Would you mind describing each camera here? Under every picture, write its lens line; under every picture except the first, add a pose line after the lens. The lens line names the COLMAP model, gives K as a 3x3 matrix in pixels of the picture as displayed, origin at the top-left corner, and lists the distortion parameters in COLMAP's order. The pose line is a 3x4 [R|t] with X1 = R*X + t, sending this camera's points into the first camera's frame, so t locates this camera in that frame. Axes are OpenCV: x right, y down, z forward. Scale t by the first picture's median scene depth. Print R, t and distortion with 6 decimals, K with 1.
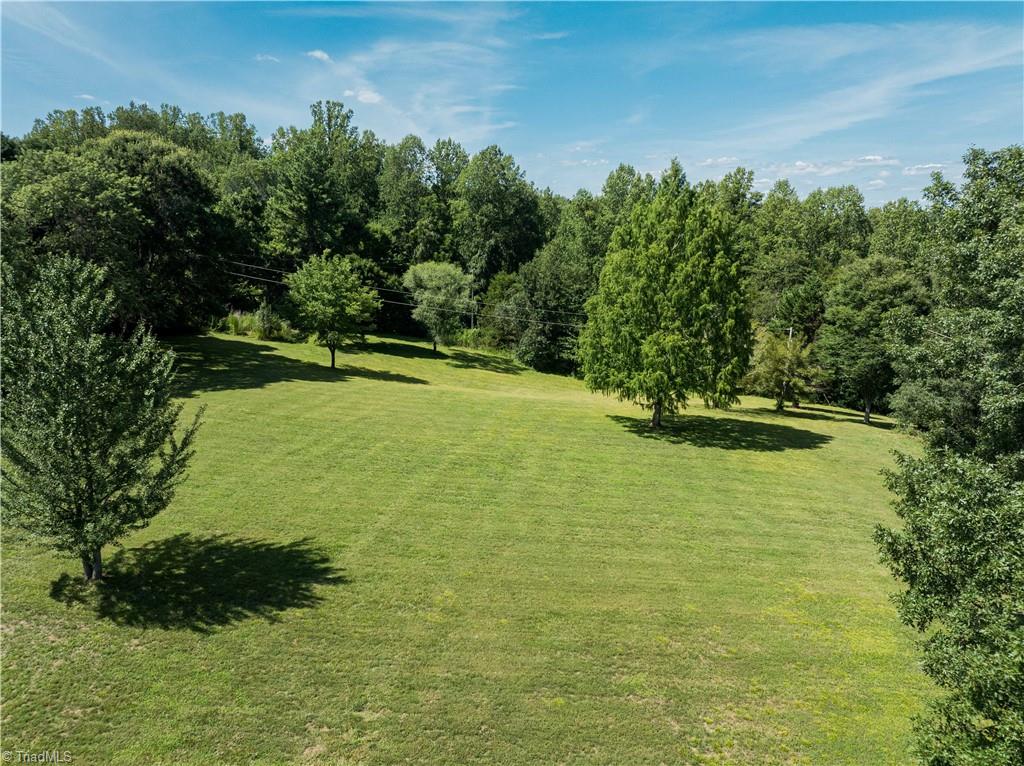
lens RADIAL K [[713.2, 0, 540.4], [0, 713.2, 386.6], [0, 0, 1]] dist [-0.050752, 0.003078]
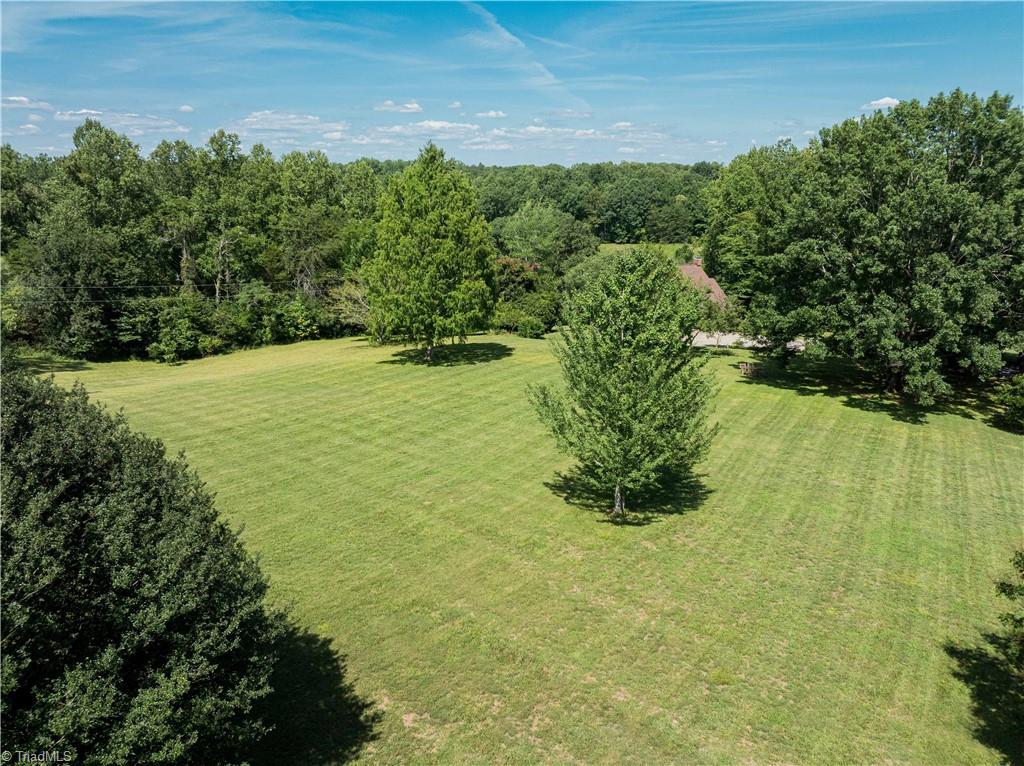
lens RADIAL K [[713.2, 0, 540.4], [0, 713.2, 386.6], [0, 0, 1]] dist [-0.050752, 0.003078]
pose [[0.490952, -0.226108, 0.841333, -0.750720], [0.167981, 0.972179, 0.163249, -0.067916], [-0.854838, 0.061181, 0.515275, 0.211917]]
